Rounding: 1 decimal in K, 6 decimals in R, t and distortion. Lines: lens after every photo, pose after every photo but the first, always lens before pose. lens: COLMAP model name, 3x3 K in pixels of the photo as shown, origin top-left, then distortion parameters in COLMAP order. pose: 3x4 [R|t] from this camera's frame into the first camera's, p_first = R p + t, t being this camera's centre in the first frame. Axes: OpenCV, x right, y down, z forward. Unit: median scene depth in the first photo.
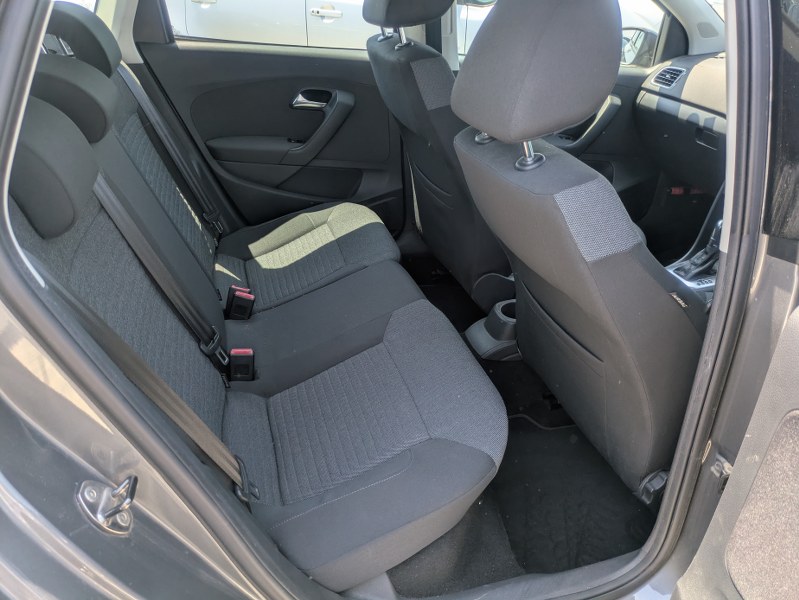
lens RADIAL K [[580.2, 0, 399.5], [0, 580.2, 300.0], [0, 0, 1]] dist [0.010541, 0.002146]
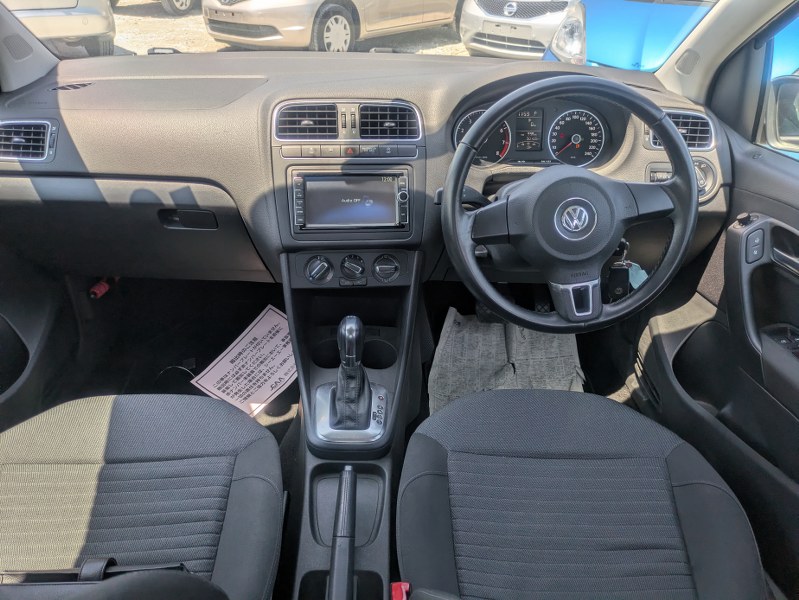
lens RADIAL K [[580.2, 0, 399.5], [0, 580.2, 300.0], [0, 0, 1]] dist [0.010541, 0.002146]
pose [[0.263433, -0.511193, 0.818098, 0.039401], [0.473714, 0.807311, 0.351914, -0.301856], [-0.840356, 0.294839, 0.454832, 0.529620]]
